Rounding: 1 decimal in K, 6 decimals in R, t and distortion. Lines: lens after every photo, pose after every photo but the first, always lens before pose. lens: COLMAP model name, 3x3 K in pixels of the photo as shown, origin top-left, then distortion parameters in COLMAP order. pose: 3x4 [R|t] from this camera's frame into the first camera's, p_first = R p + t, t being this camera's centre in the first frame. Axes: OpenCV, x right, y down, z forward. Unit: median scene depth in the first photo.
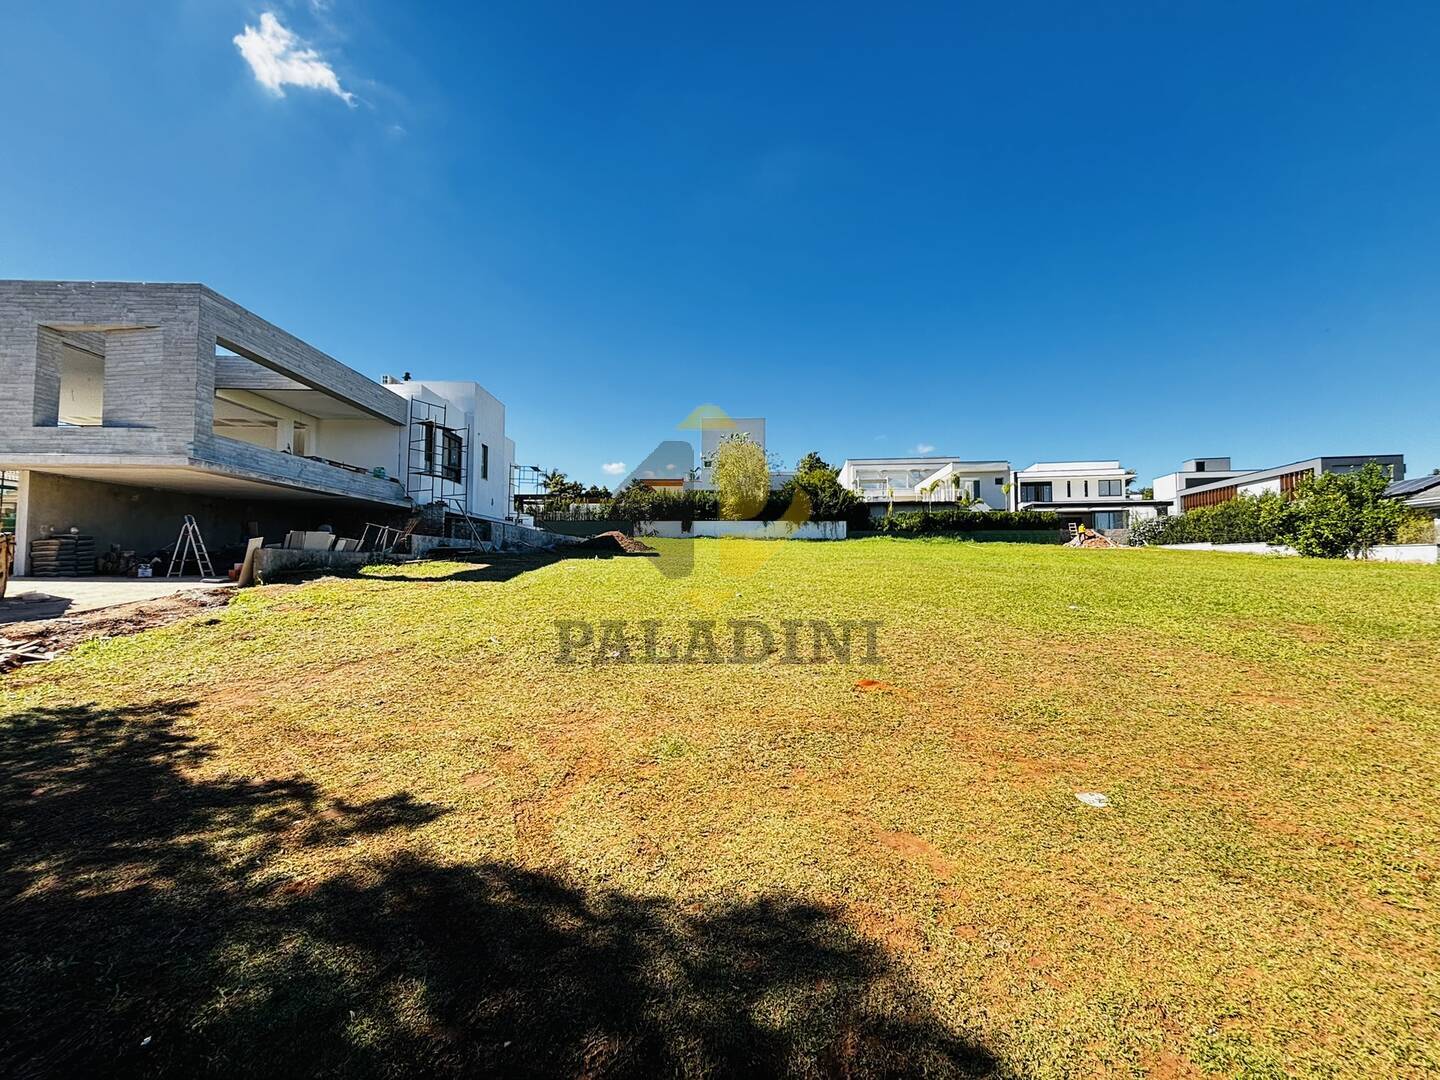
lens RADIAL K [[583.8, 0, 726.0], [0, 583.8, 533.4], [0, 0, 1]] dist [0.007851, -0.000019]
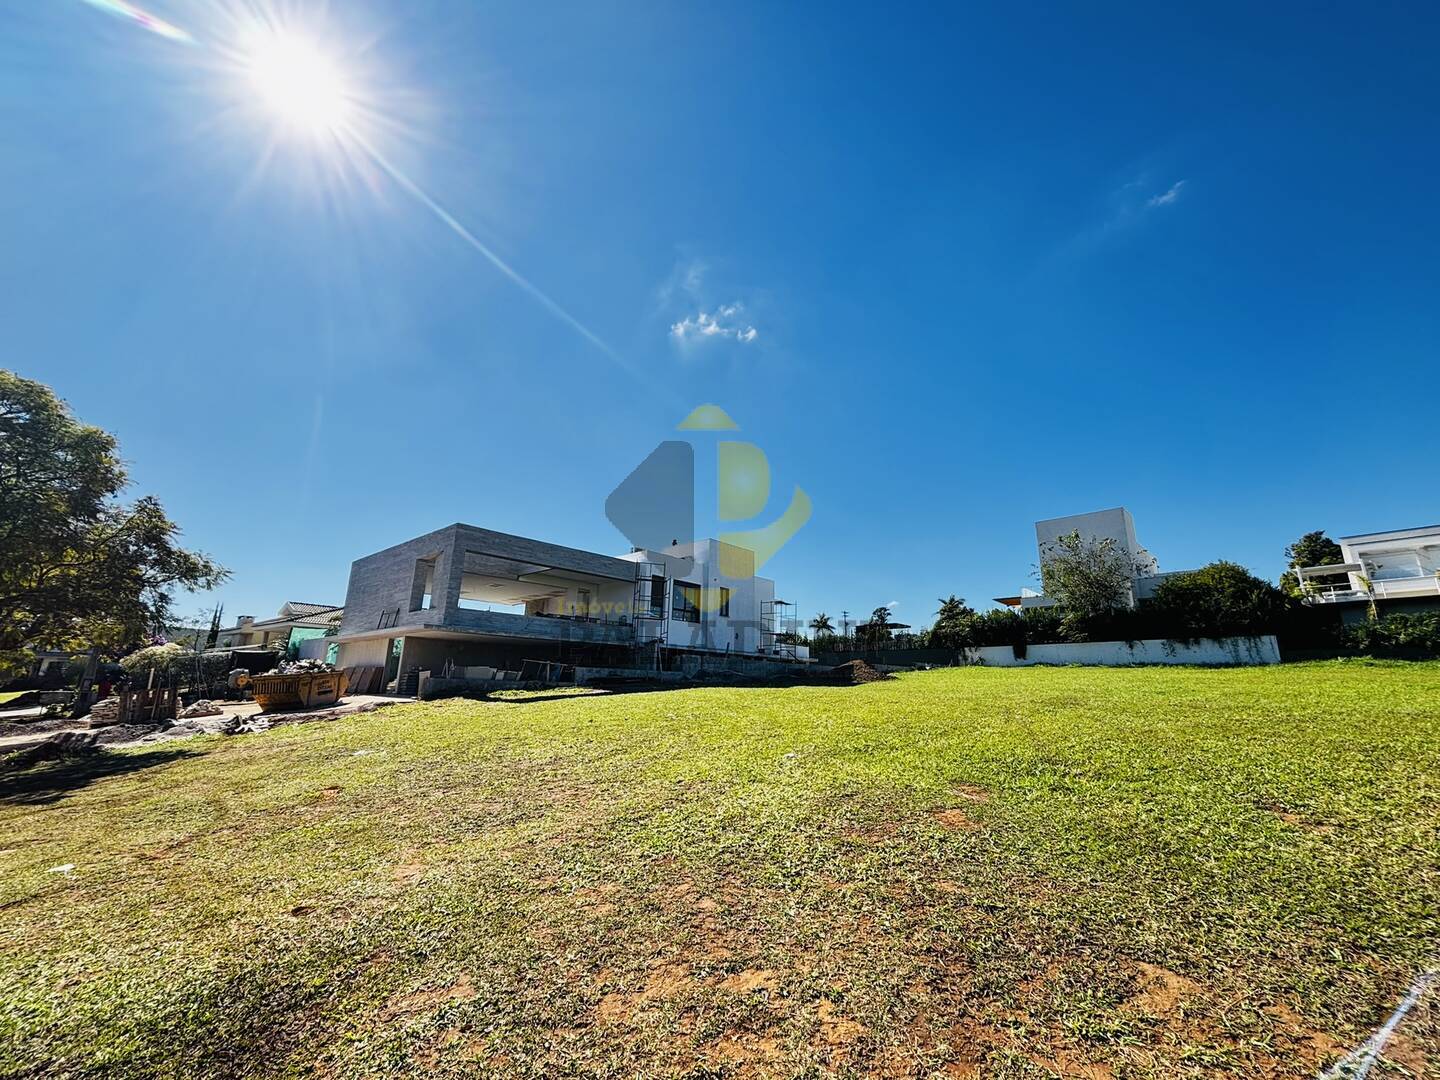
lens RADIAL K [[583.8, 0, 720.6], [0, 583.8, 531.4], [0, 0, 1]] dist [0.007851, -0.000019]
pose [[0.721538, -0.174106, -0.670127, 0.220583], [0.020398, 0.972792, -0.230779, 0.005098], [0.692074, 0.152846, 0.705458, 0.083716]]
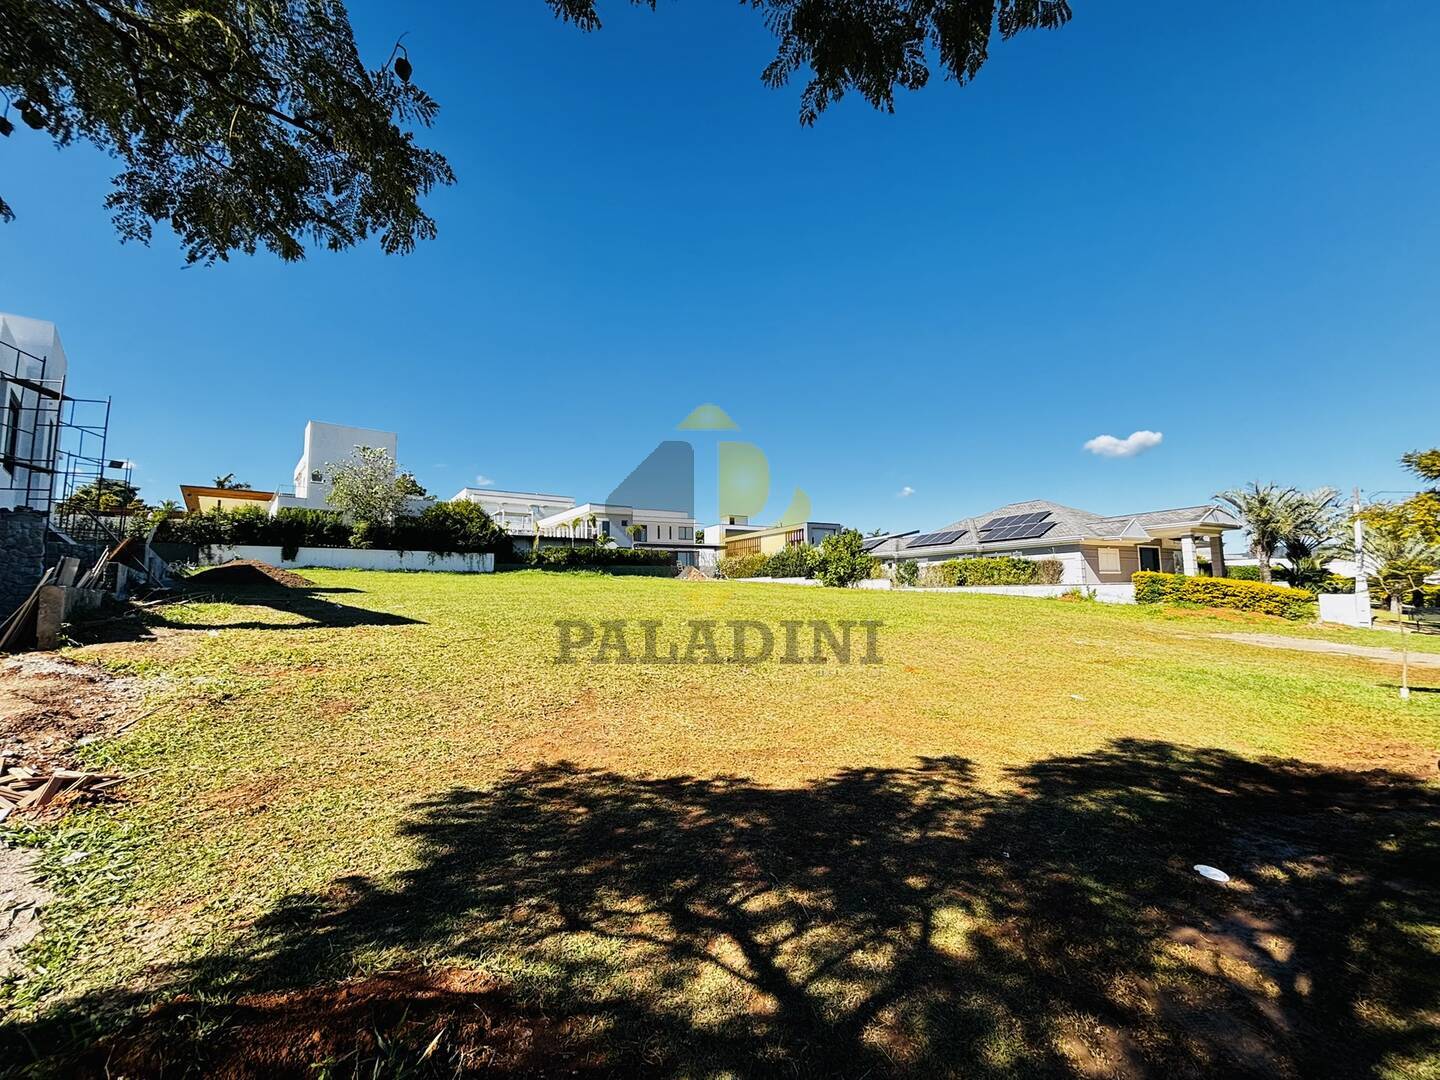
lens RADIAL K [[583.8, 0, 721.7], [0, 583.8, 543.1], [0, 0, 1]] dist [0.007851, -0.000019]
pose [[0.728757, 0.043578, 0.683384, -0.187146], [-0.017149, 0.998821, -0.045405, -0.000455], [-0.684558, 0.021370, 0.728645, 0.027072]]
